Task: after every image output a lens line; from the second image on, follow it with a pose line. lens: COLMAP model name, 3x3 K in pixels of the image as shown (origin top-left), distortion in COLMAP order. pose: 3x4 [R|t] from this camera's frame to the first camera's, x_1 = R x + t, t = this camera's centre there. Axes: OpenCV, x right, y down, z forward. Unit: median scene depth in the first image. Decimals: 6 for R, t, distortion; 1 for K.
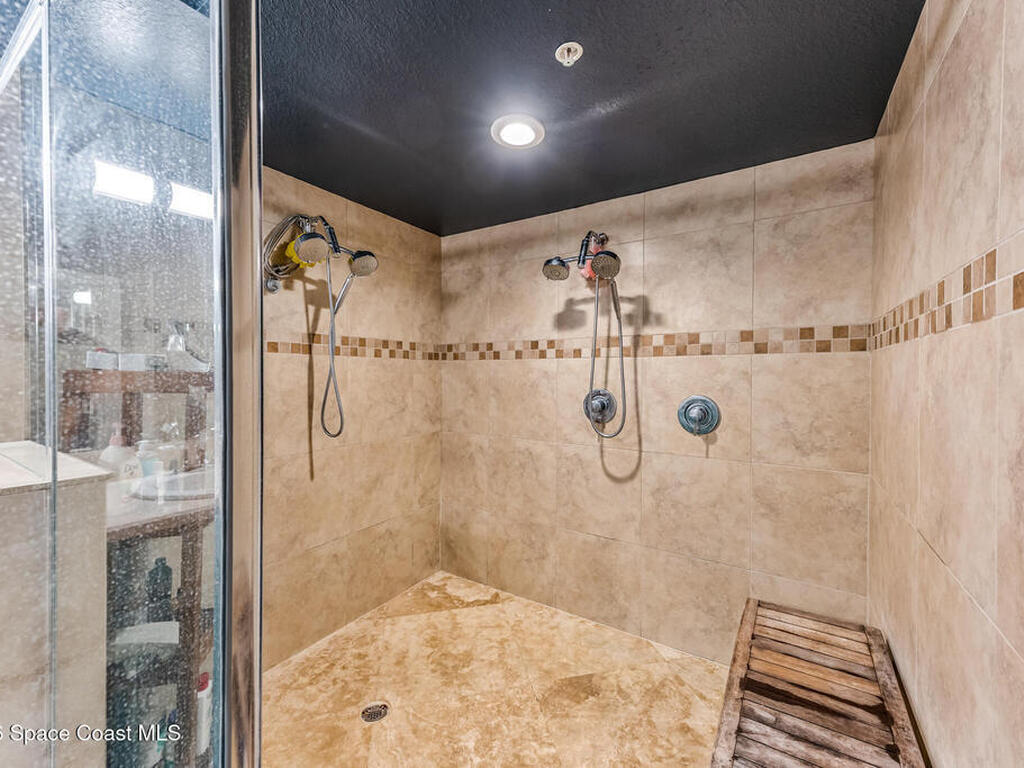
lens RADIAL K [[431.8, 0, 507.6], [0, 431.8, 382.7], [0, 0, 1]] dist [0.027280, -0.008077]
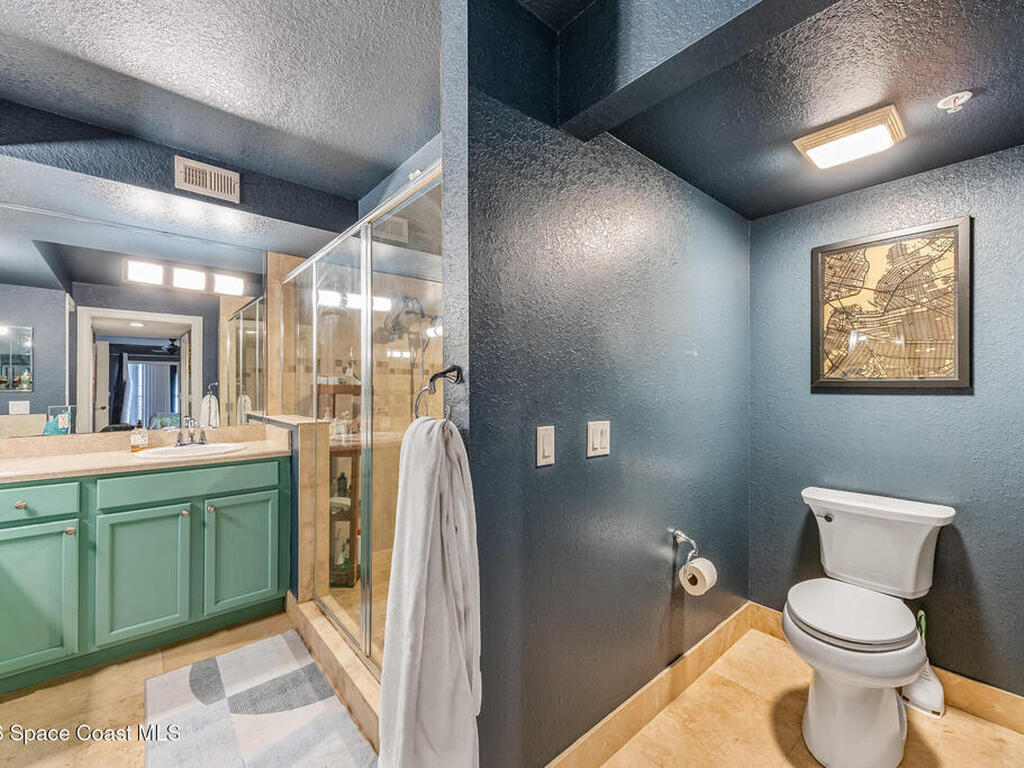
lens RADIAL K [[431.8, 0, 507.6], [0, 431.8, 382.7], [0, 0, 1]] dist [0.027280, -0.008077]
pose [[0.962578, -0.015942, -0.270536, 0.434020], [0.007448, 0.999447, -0.032395, 0.029439], [0.270903, 0.029168, 0.962165, -0.640032]]
